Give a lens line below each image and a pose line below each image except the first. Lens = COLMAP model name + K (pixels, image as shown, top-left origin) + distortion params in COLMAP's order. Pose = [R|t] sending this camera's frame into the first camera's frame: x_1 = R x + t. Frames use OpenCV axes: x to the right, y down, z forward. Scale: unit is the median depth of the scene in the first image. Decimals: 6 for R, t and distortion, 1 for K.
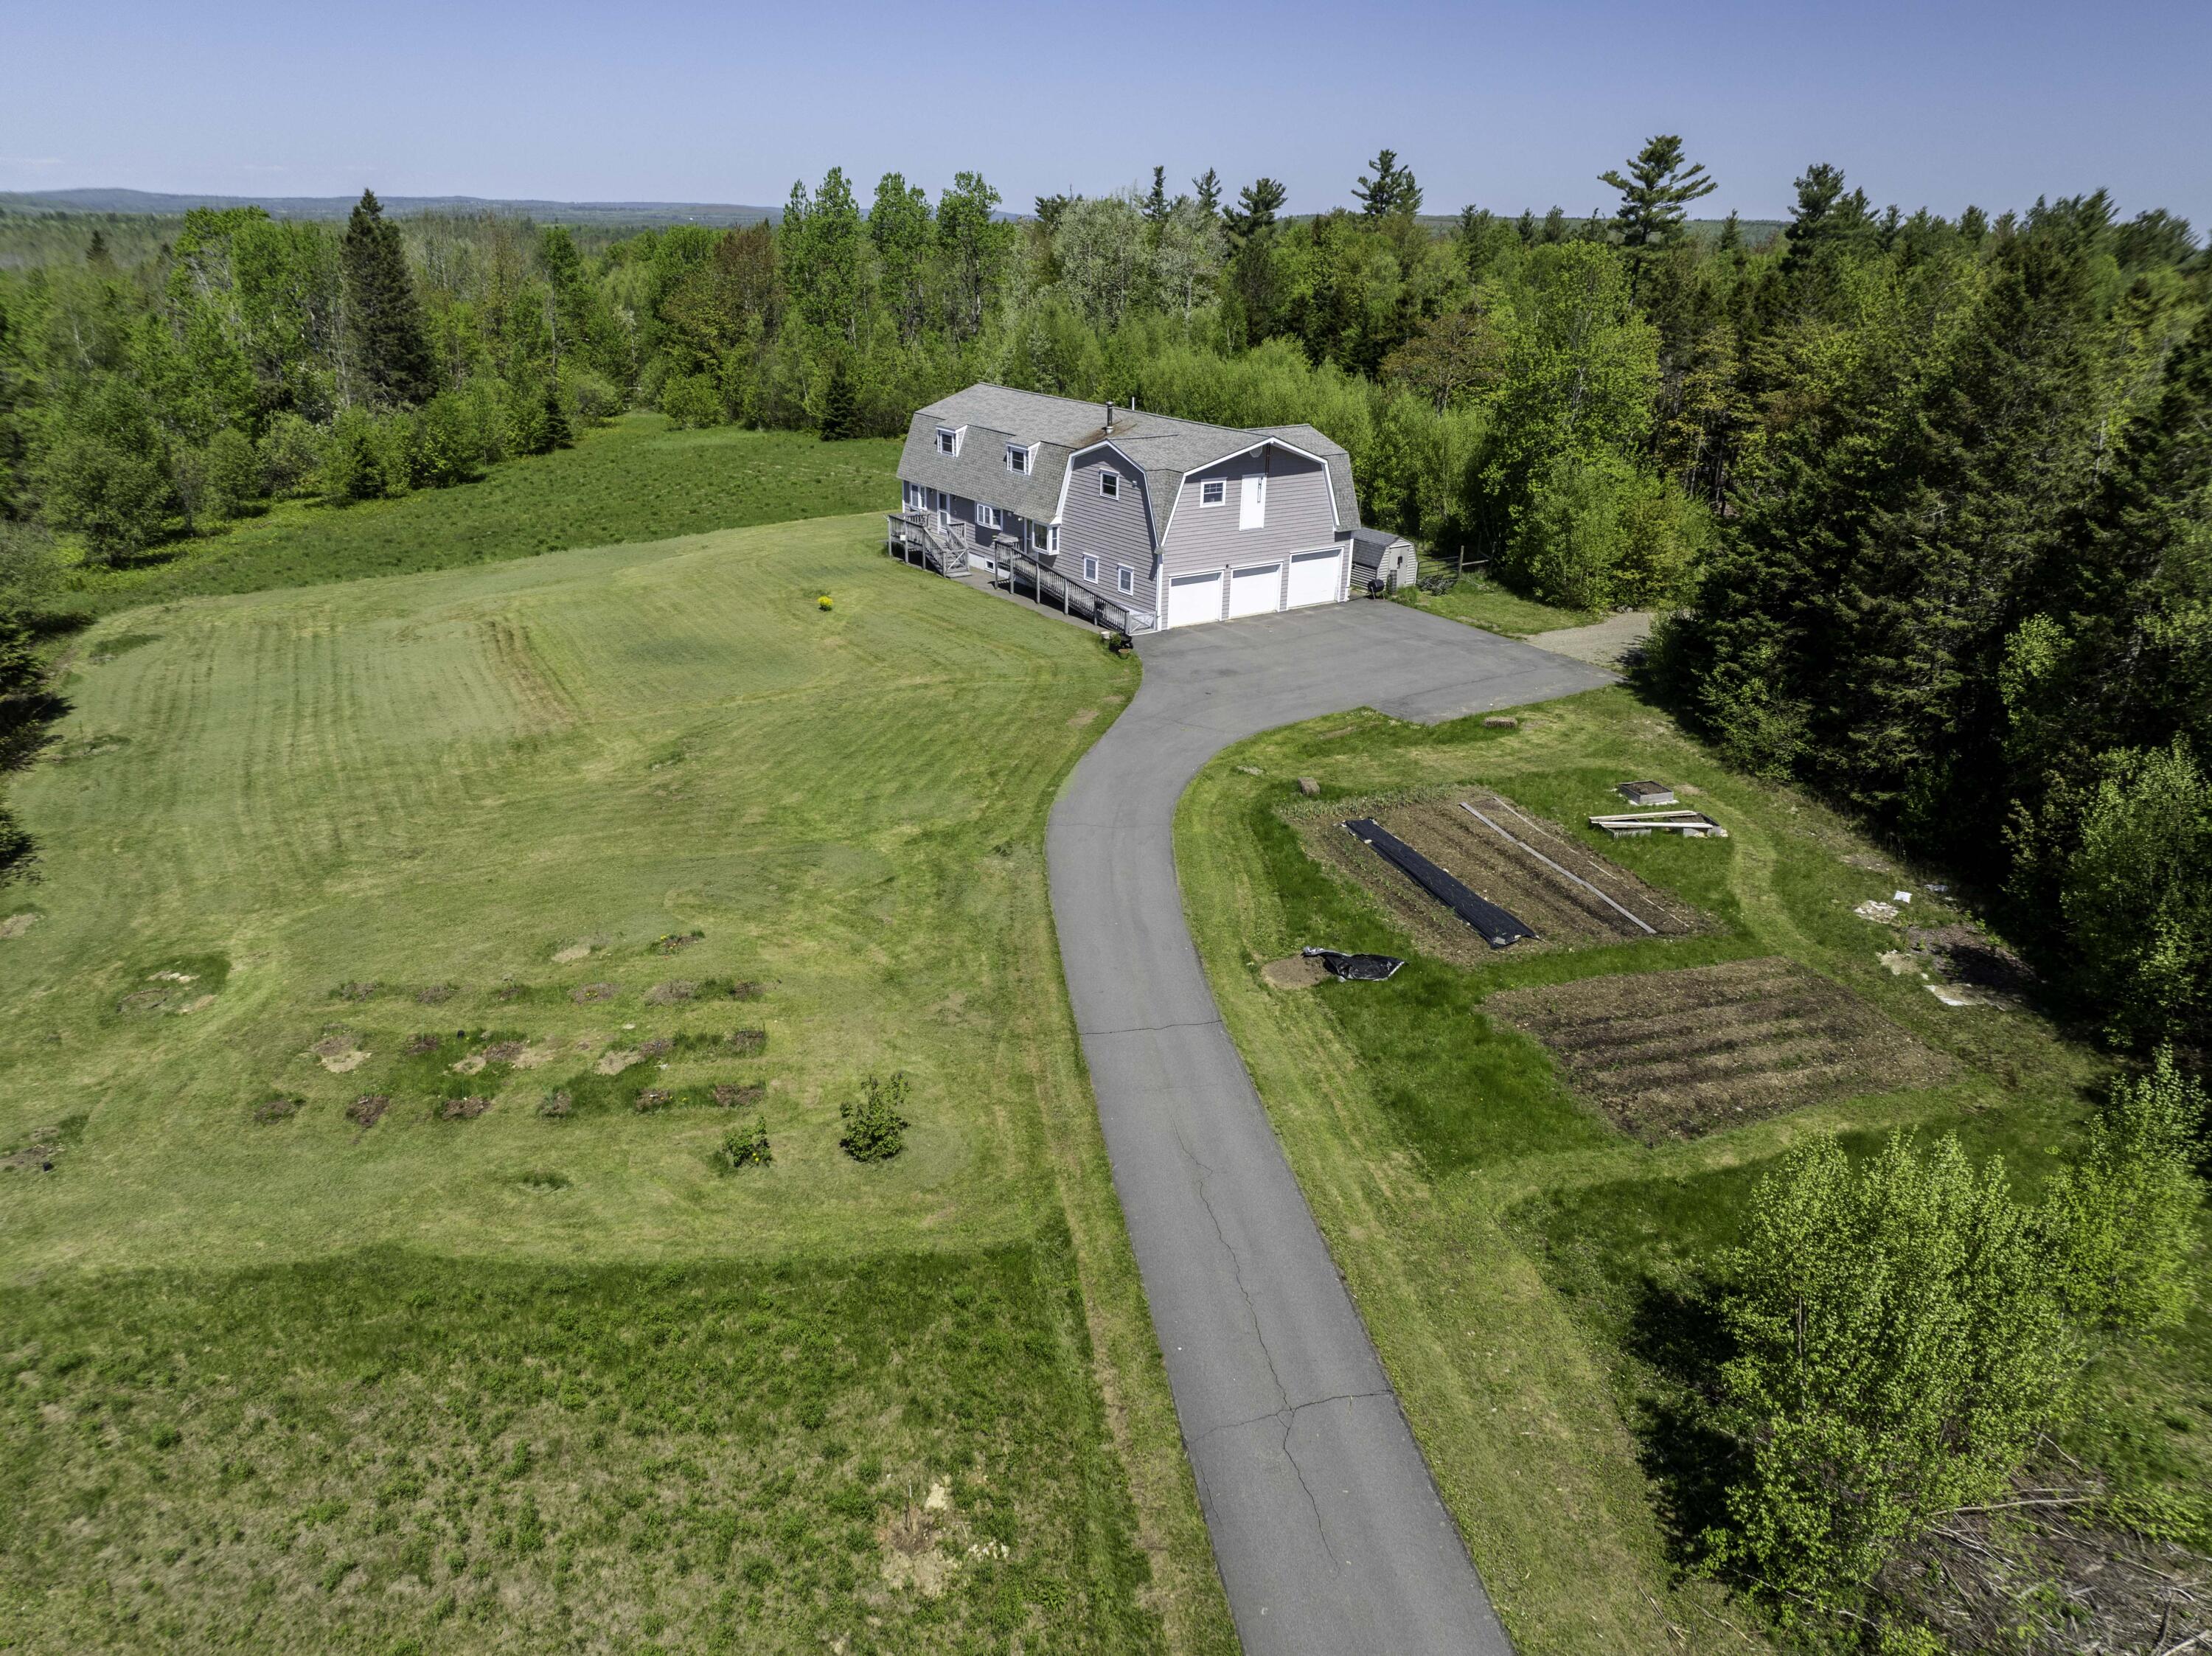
lens RADIAL K [[1551.4, 0, 1099.7], [0, 1551.4, 830.6], [0, 0, 1]] dist [-0.028957, -0.002641]
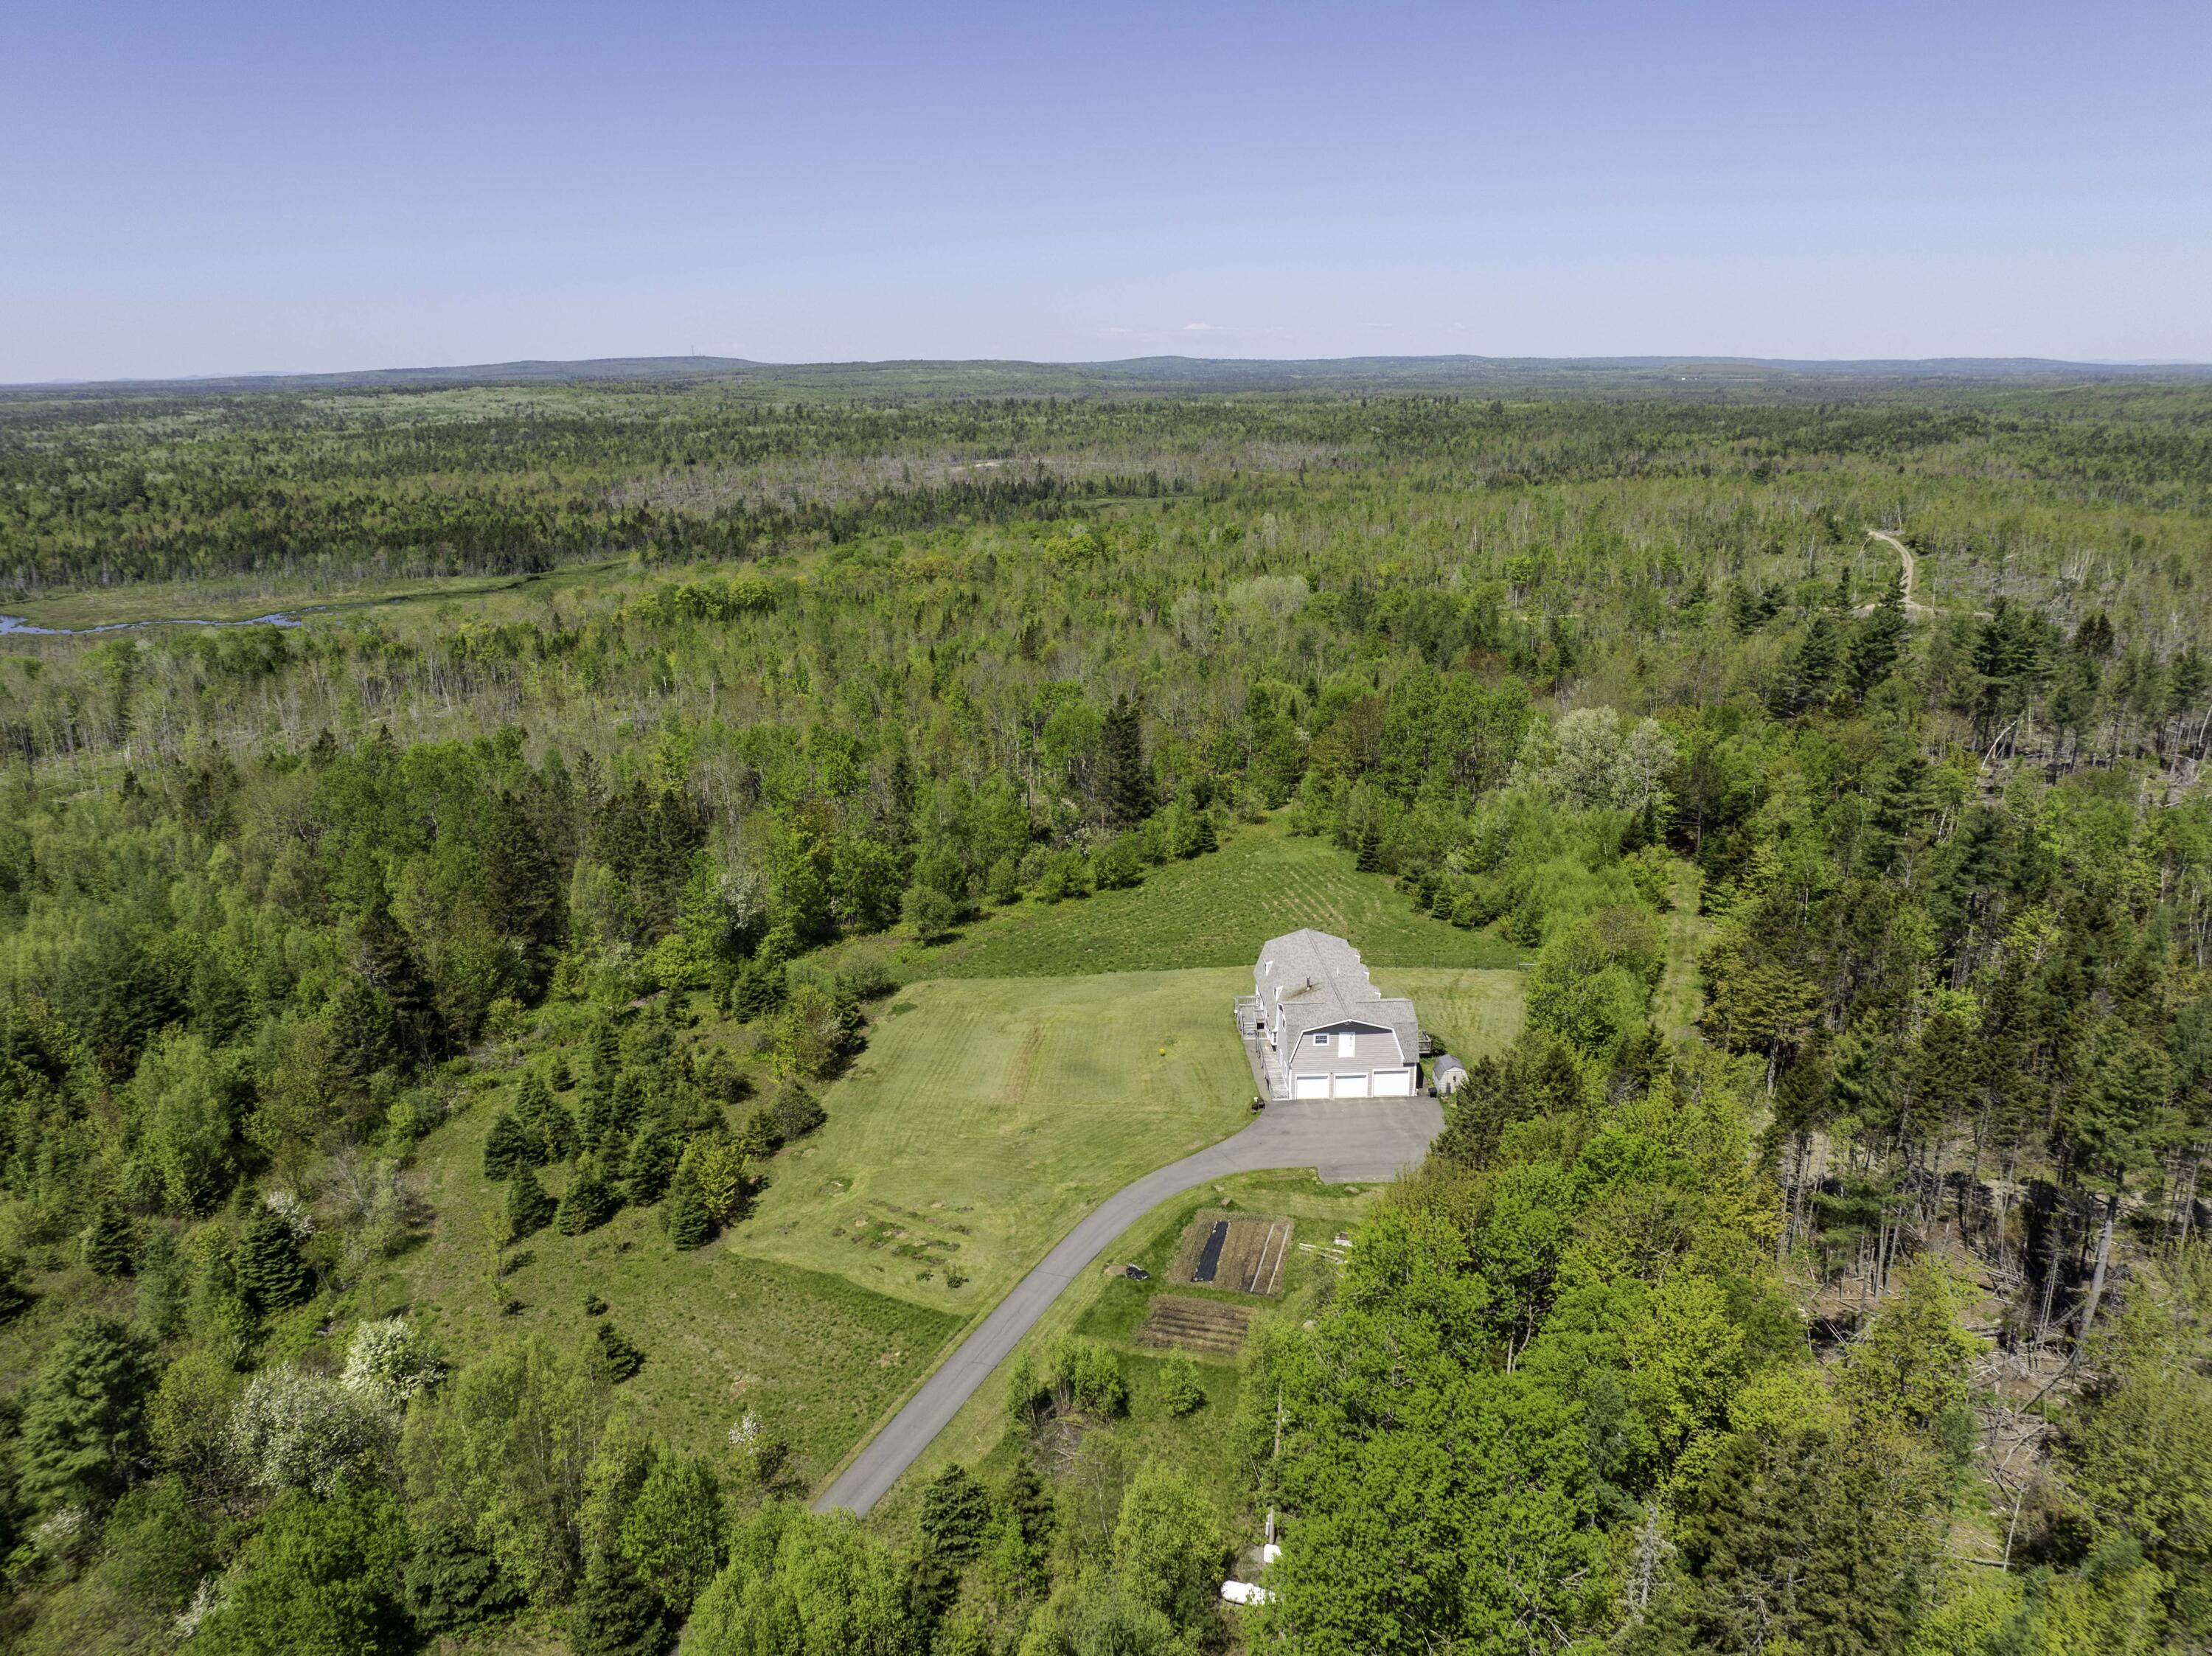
lens RADIAL K [[1551.4, 0, 1111.3], [0, 1551.4, 830.7], [0, 0, 1]] dist [-0.028957, -0.002641]
pose [[0.847250, 0.115321, -0.518525, 0.805431], [-0.176693, 0.981748, -0.070366, -0.272665], [0.500946, 0.151237, 0.852162, -0.871733]]
